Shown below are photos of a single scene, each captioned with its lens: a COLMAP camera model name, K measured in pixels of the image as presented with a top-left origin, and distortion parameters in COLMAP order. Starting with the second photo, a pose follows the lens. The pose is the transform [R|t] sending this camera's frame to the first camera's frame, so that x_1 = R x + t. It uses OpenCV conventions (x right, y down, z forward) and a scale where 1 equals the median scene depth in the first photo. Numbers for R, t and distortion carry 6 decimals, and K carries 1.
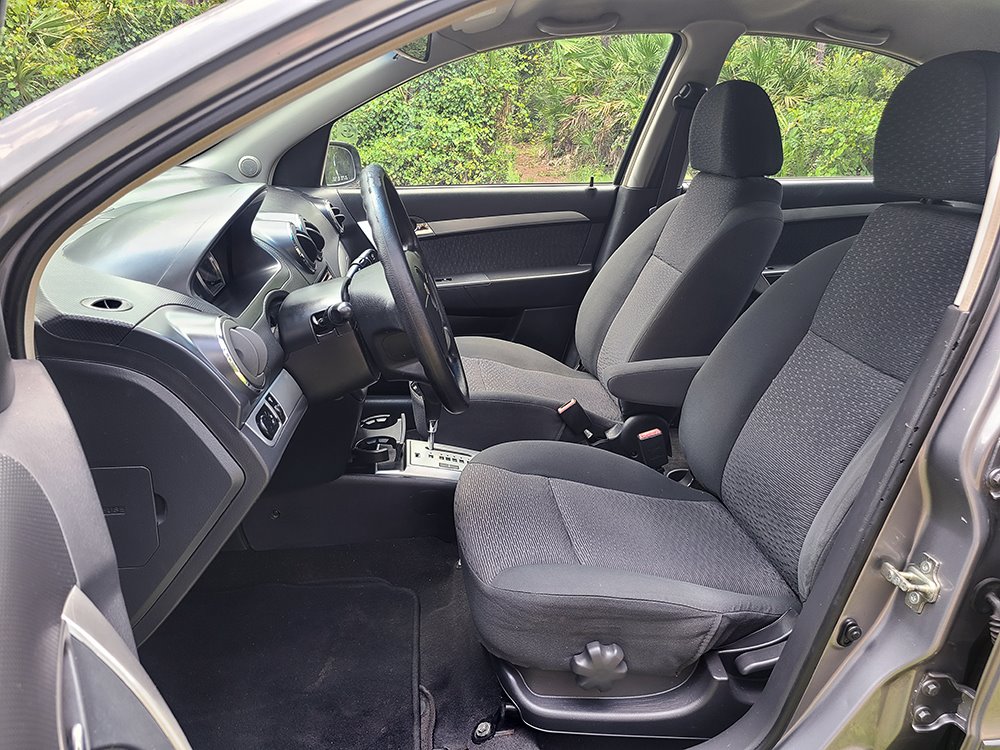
lens RADIAL K [[768.9, 0, 500.0], [0, 768.9, 375.0], [0, 0, 1]] dist [0.064708, -0.053016]
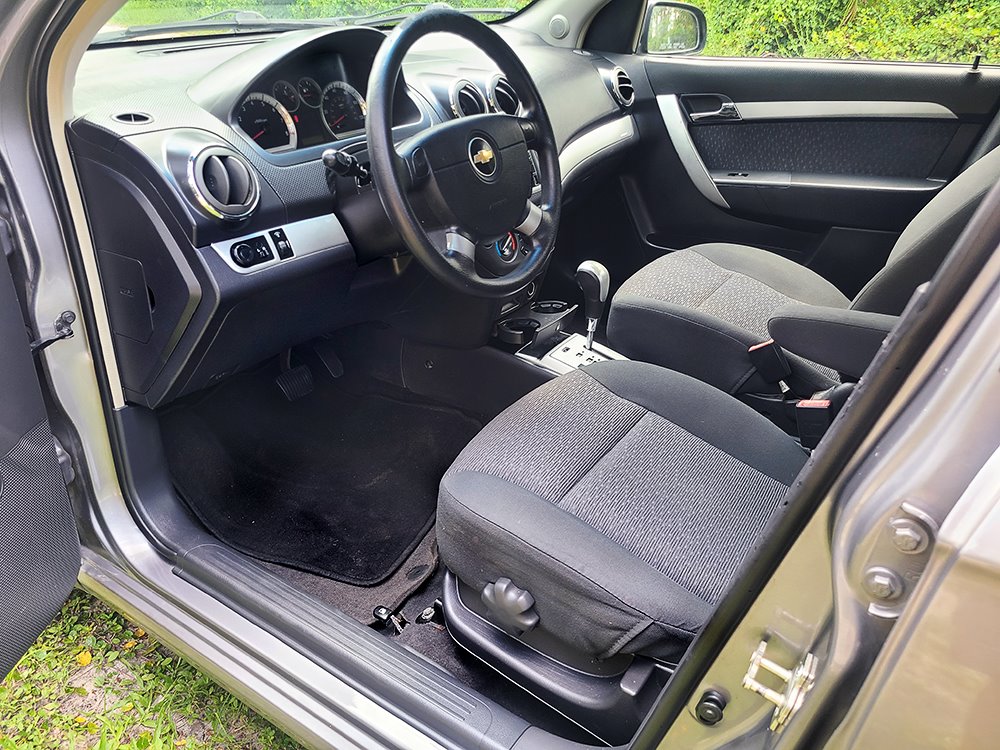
lens RADIAL K [[768.9, 0, 500.0], [0, 768.9, 375.0], [0, 0, 1]] dist [0.064708, -0.053016]
pose [[0.763841, 0.288203, -0.577483, 0.405326], [-0.208836, 0.956993, 0.201376, -0.040964], [0.610684, -0.033220, 0.791177, 0.216667]]
